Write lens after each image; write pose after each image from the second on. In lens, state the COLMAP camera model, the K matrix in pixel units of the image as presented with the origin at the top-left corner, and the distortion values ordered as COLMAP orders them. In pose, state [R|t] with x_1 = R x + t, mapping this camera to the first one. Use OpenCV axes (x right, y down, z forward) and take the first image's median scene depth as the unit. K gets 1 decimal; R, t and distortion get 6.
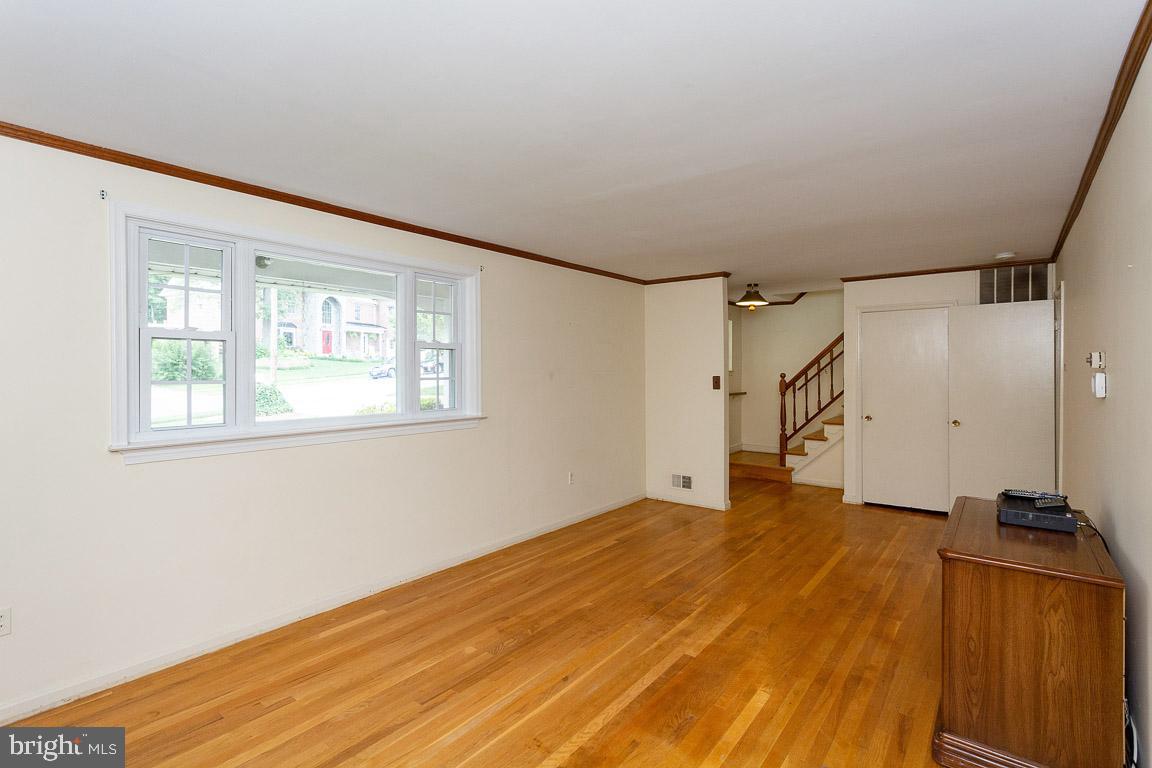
lens RADIAL K [[551.7, 0, 572.9], [0, 551.7, 373.1], [0, 0, 1]] dist [-0.003206, 0.001457]
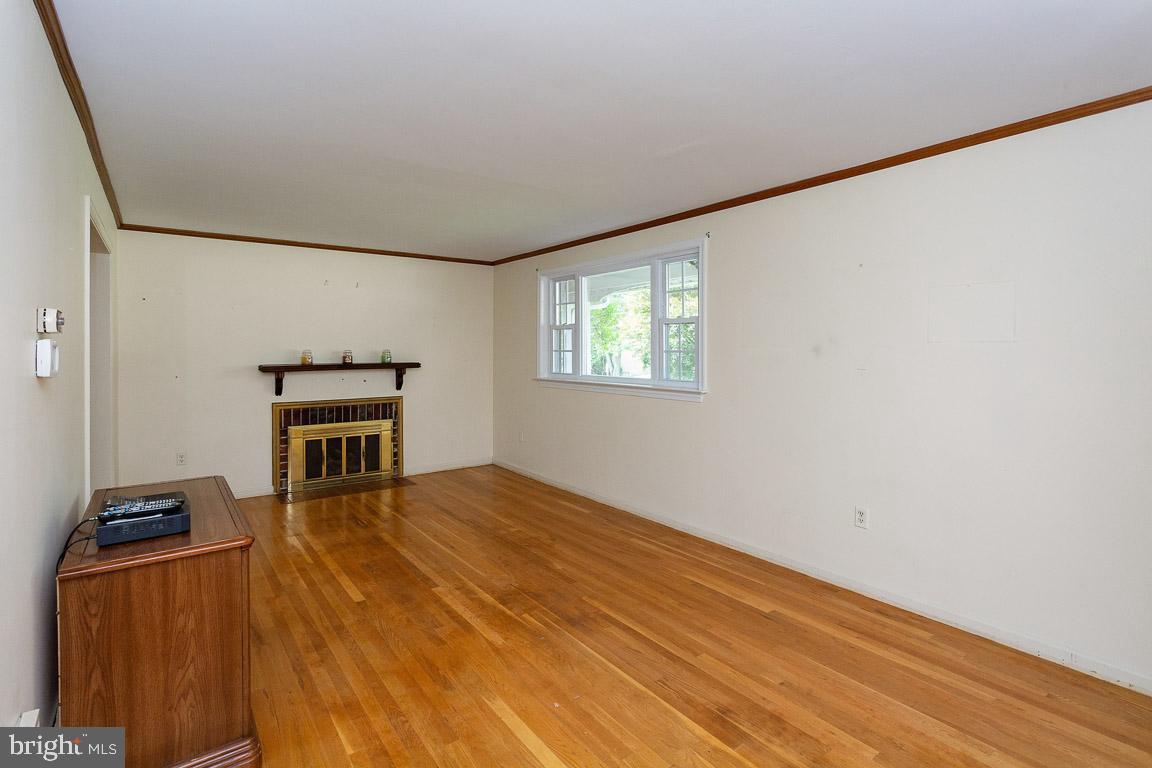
lens RADIAL K [[551.7, 0, 554.0], [0, 551.7, 353.5], [0, 0, 1]] dist [-0.003206, 0.001457]
pose [[-0.285185, 0.009602, -0.958424, 1.149370], [-0.001171, 0.999946, 0.010367, 0.004575], [0.958472, 0.004078, -0.285158, 1.440741]]
